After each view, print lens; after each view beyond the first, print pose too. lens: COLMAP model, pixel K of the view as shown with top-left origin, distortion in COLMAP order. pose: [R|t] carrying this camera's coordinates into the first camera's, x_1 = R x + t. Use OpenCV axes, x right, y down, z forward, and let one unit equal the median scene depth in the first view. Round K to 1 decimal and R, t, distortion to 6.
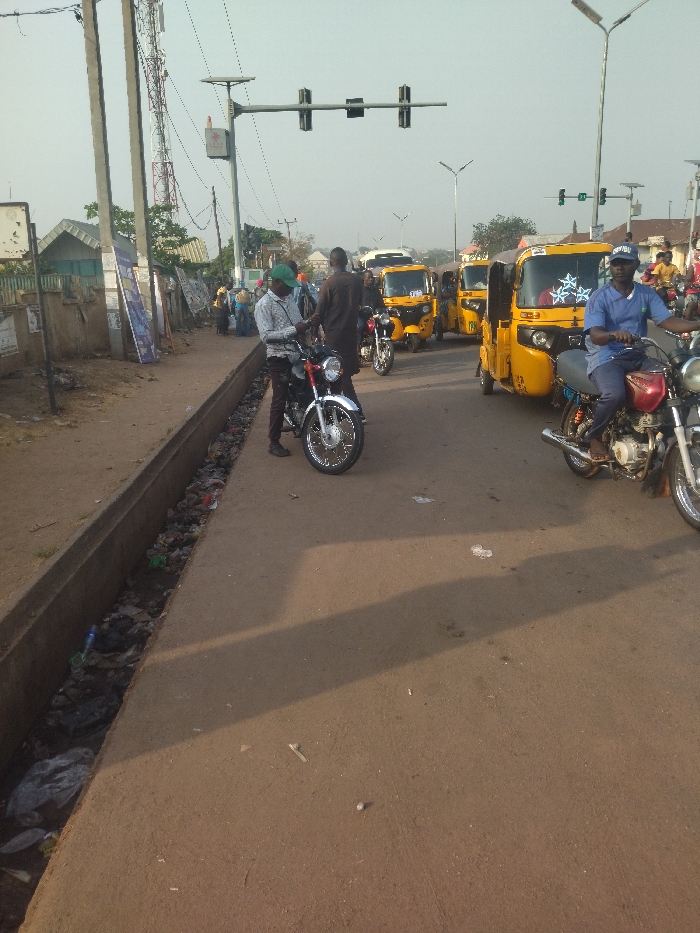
lens RADIAL K [[732.8, 0, 342.6], [0, 732.8, 468.2], [0, 0, 1]] dist [0.040565, 0.000656]
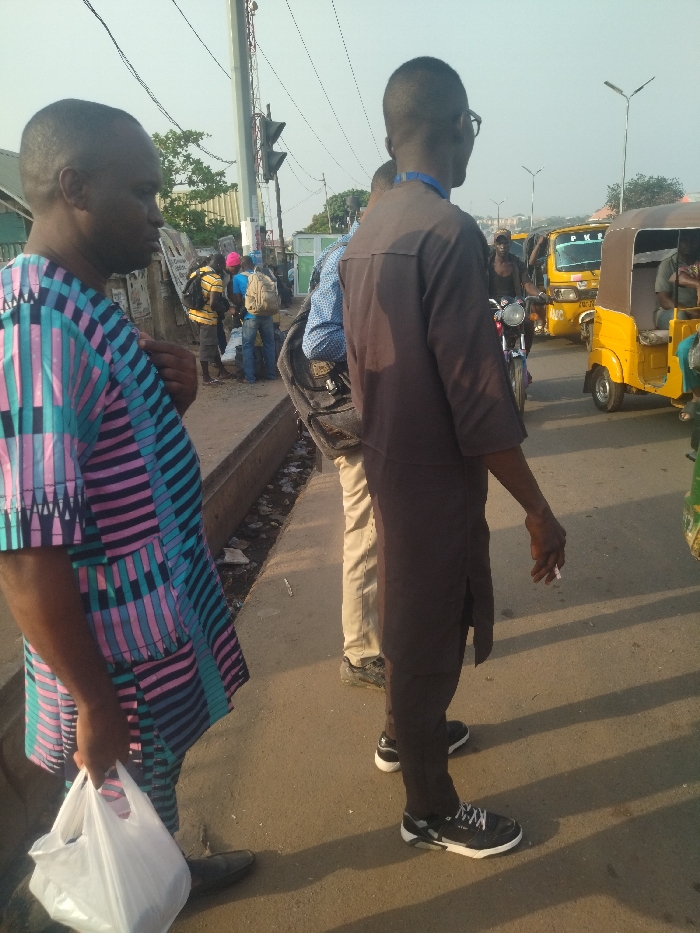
lens RADIAL K [[732.8, 0, 340.2], [0, 732.8, 463.3], [0, 0, 1]] dist [0.040565, 0.000656]
pose [[0.989947, 0.037754, -0.136306, -0.005647], [-0.033734, 0.998929, 0.031679, -0.039719], [0.137356, -0.026763, 0.990160, 0.155415]]
